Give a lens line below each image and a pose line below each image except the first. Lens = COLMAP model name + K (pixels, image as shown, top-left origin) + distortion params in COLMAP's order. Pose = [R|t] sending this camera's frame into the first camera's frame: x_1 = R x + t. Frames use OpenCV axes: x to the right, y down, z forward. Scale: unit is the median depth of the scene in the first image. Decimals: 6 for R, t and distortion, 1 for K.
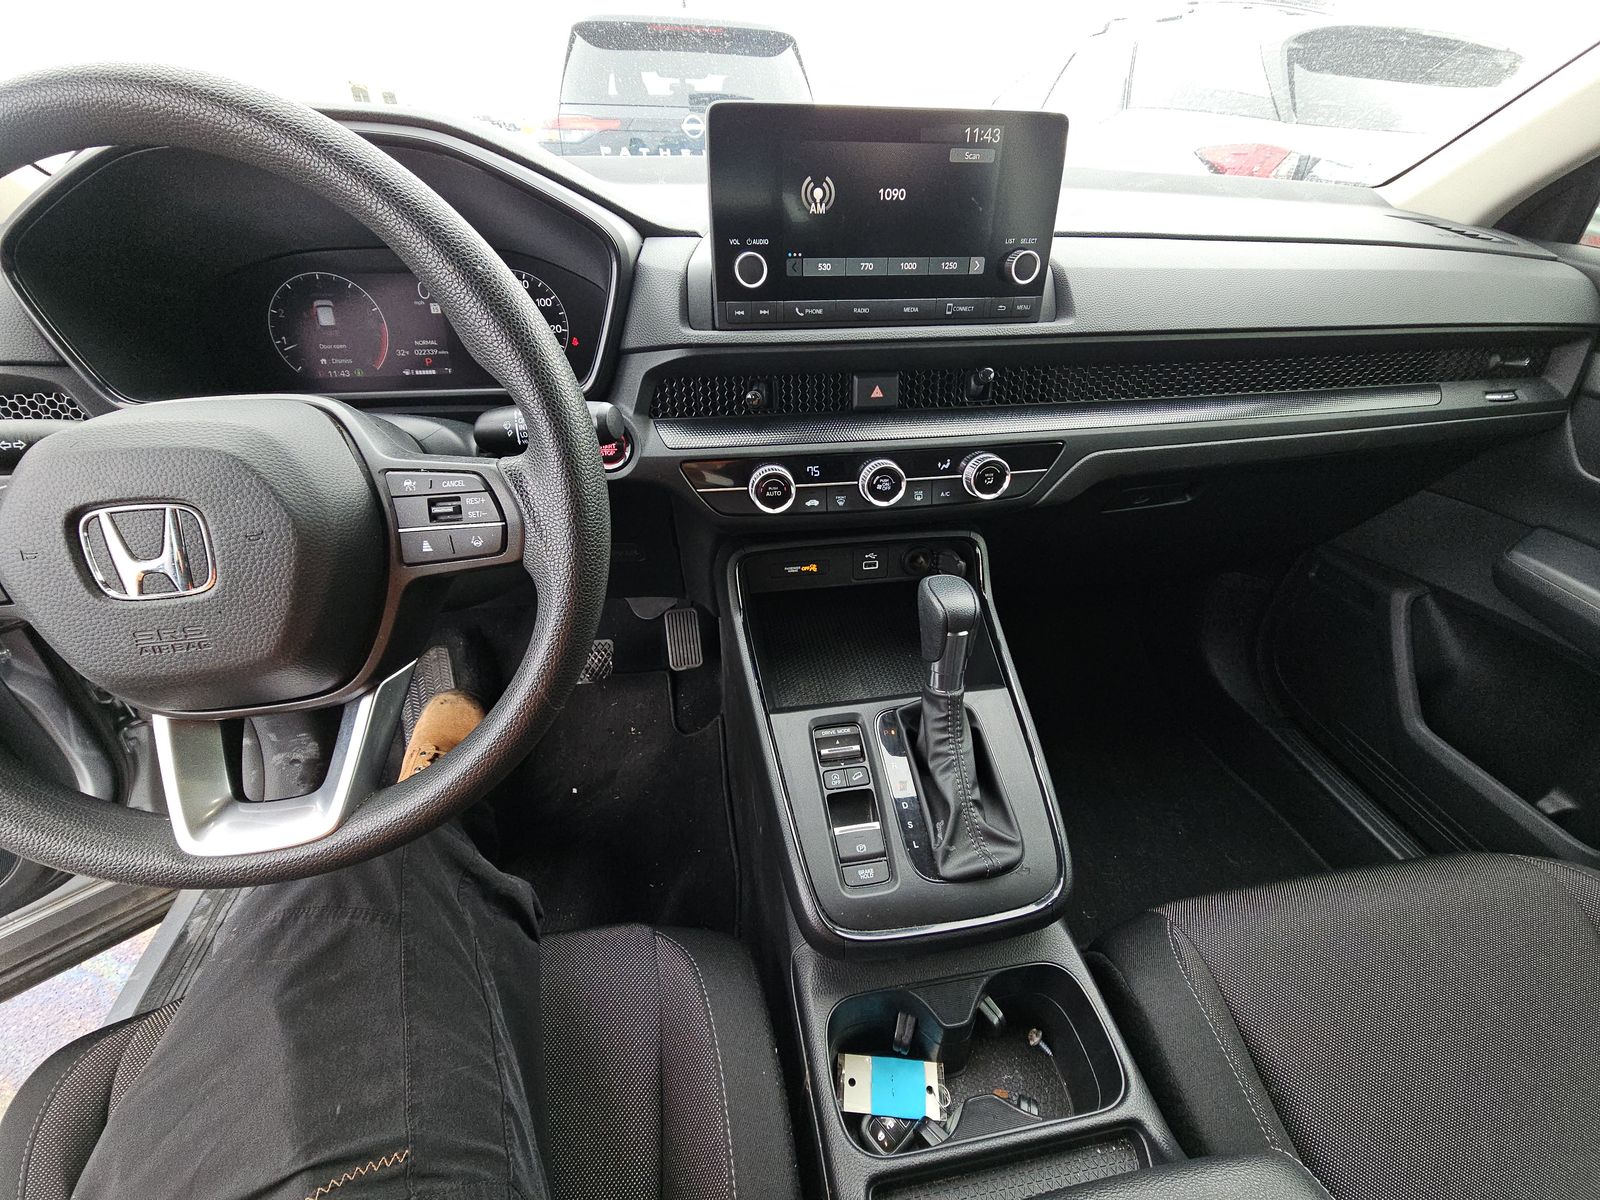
lens RADIAL K [[652.6, 0, 801.7], [0, 652.6, 604.7], [0, 0, 1]] dist [0.007699, -0.005345]
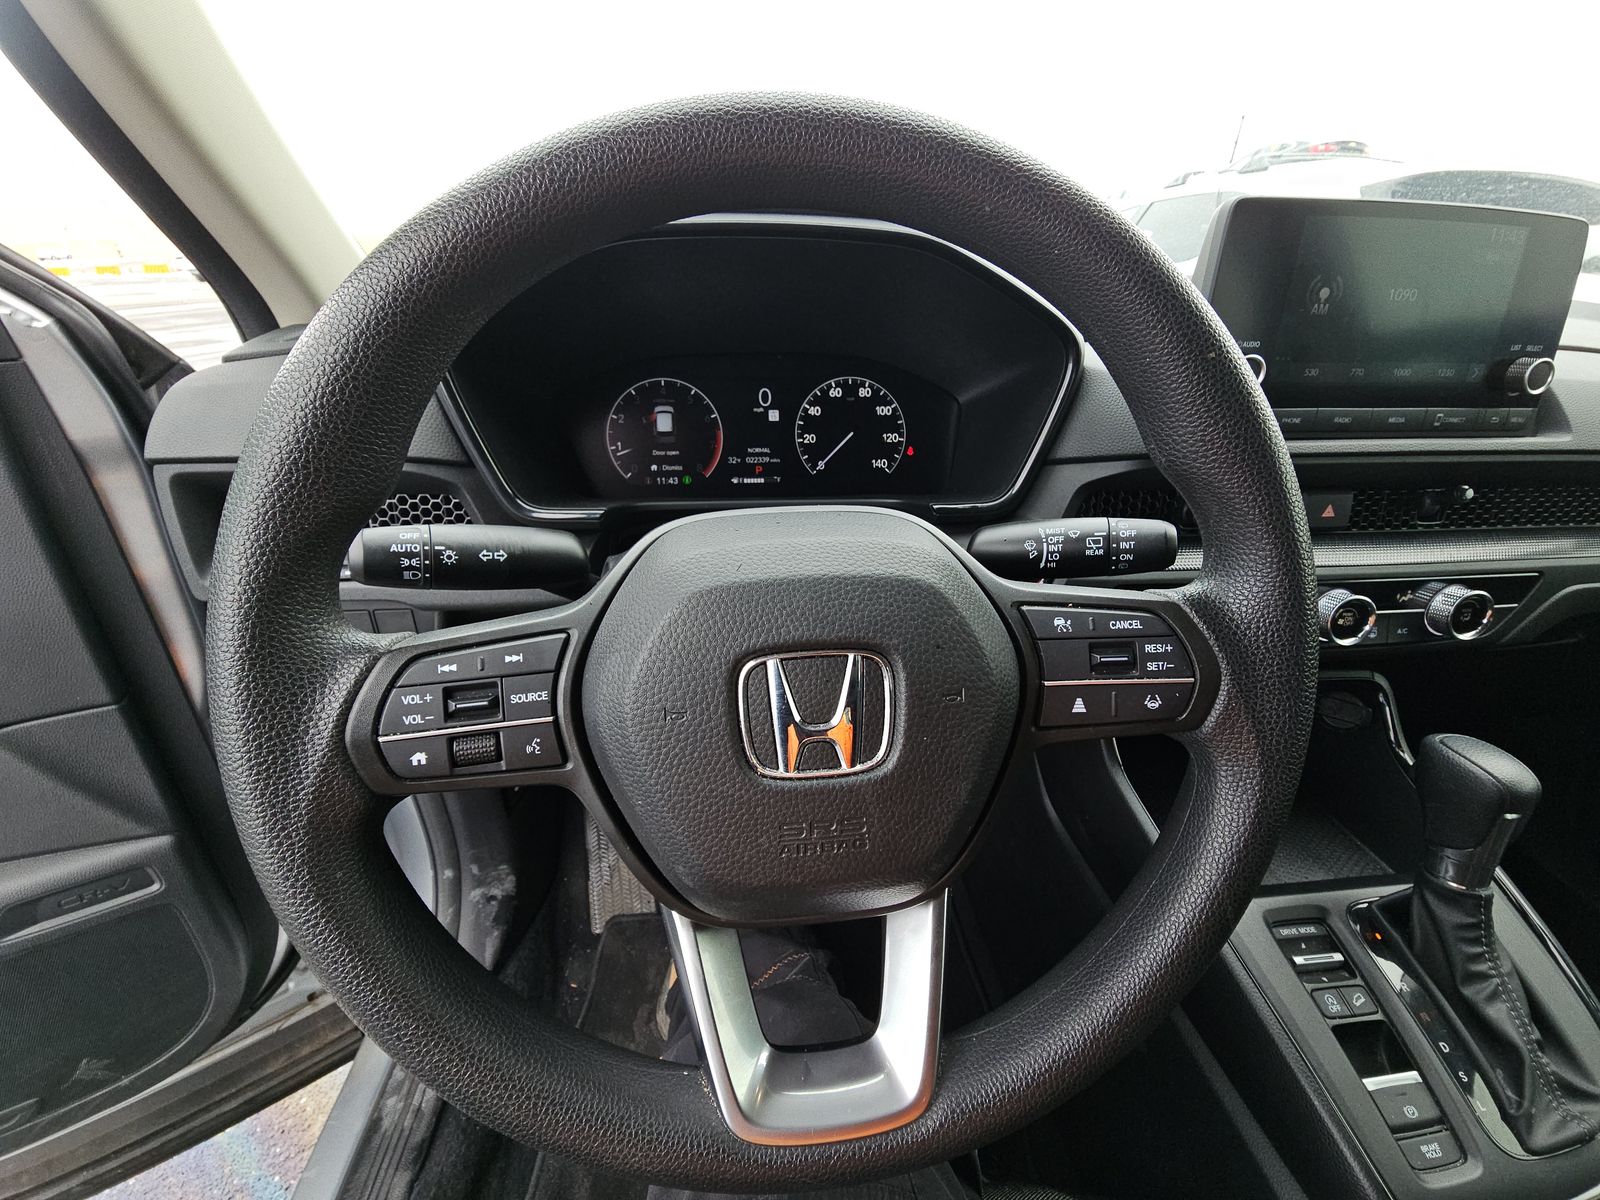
lens RADIAL K [[652.6, 0, 791.2], [0, 652.6, 604.3], [0, 0, 1]] dist [0.007699, -0.005345]
pose [[0.997882, 0.028145, -0.058638, -0.526790], [-0.037116, 0.986741, -0.158005, -0.044582], [0.053413, 0.159846, 0.985696, 0.138571]]
